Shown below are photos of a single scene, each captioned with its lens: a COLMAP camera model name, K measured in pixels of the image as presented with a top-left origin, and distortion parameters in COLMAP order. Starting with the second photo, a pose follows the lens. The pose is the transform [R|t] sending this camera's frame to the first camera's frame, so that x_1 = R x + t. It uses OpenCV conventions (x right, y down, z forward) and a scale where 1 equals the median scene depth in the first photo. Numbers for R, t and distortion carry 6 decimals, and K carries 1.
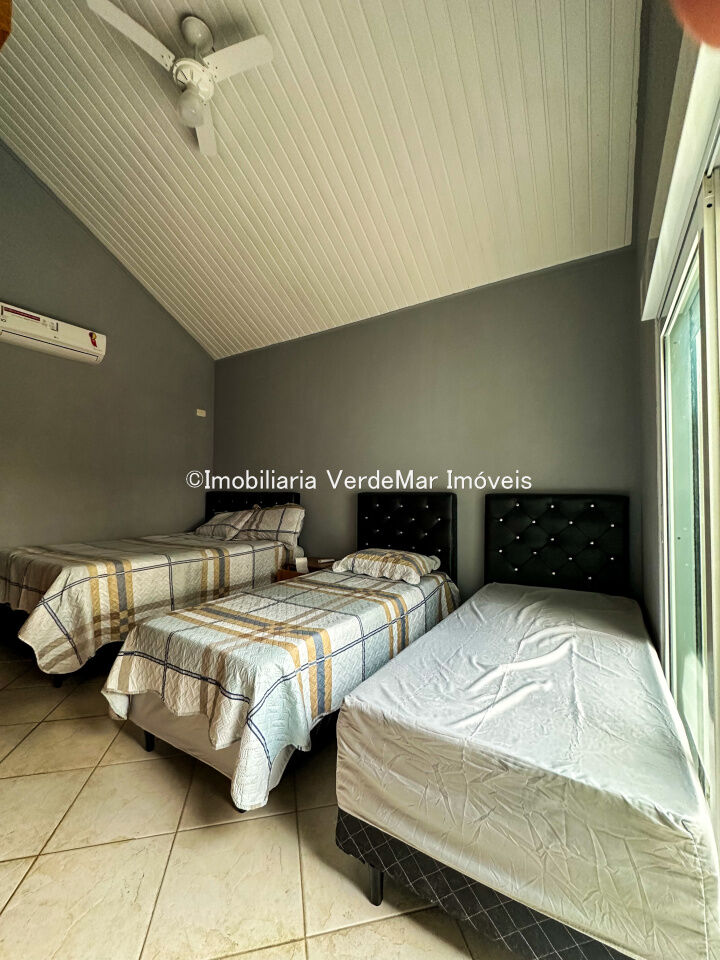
lens RADIAL K [[385.1, 0, 360.0], [0, 385.1, 480.0], [0, 0, 1]] dist [-0.001360, 0.000646]
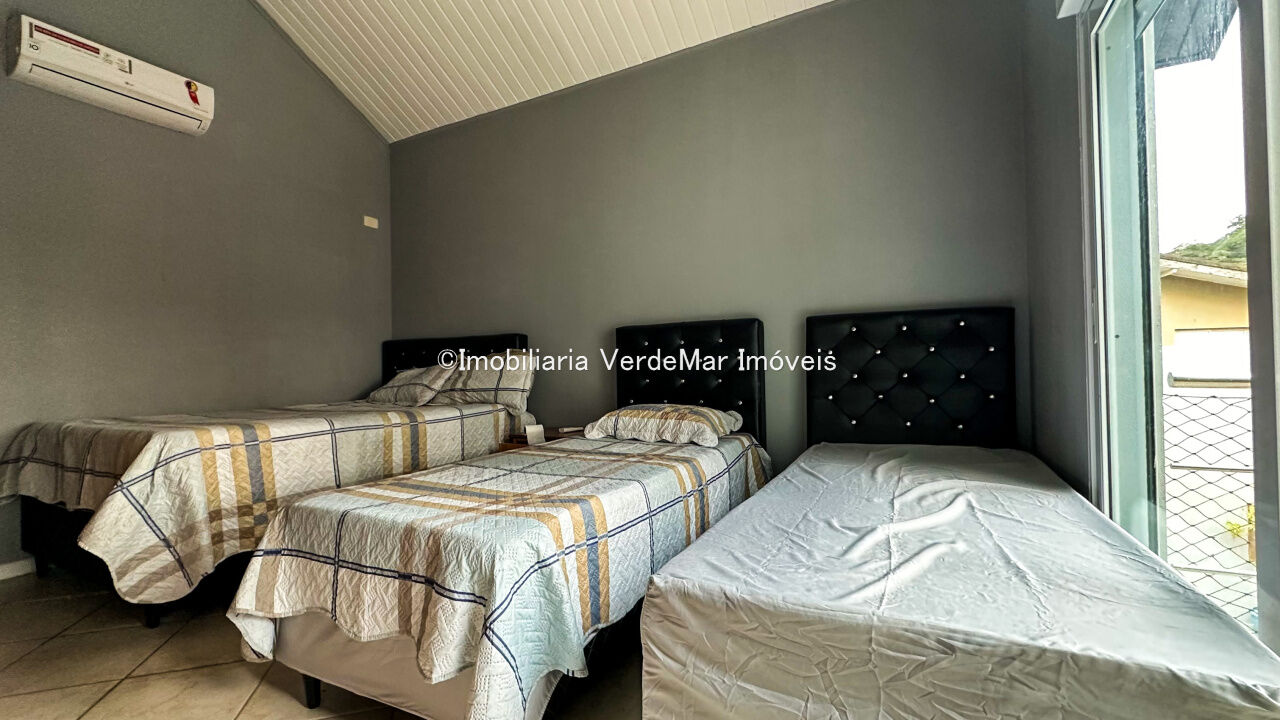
lens RADIAL K [[535.2, 0, 640.3], [0, 535.2, 358.0], [0, 0, 1]] dist [-0.002099, 0.000385]
pose [[0.996547, -0.023760, 0.079563, -0.065271], [0.022153, 0.999534, 0.021020, 0.113177], [-0.080025, -0.019185, 0.996608, 0.094020]]
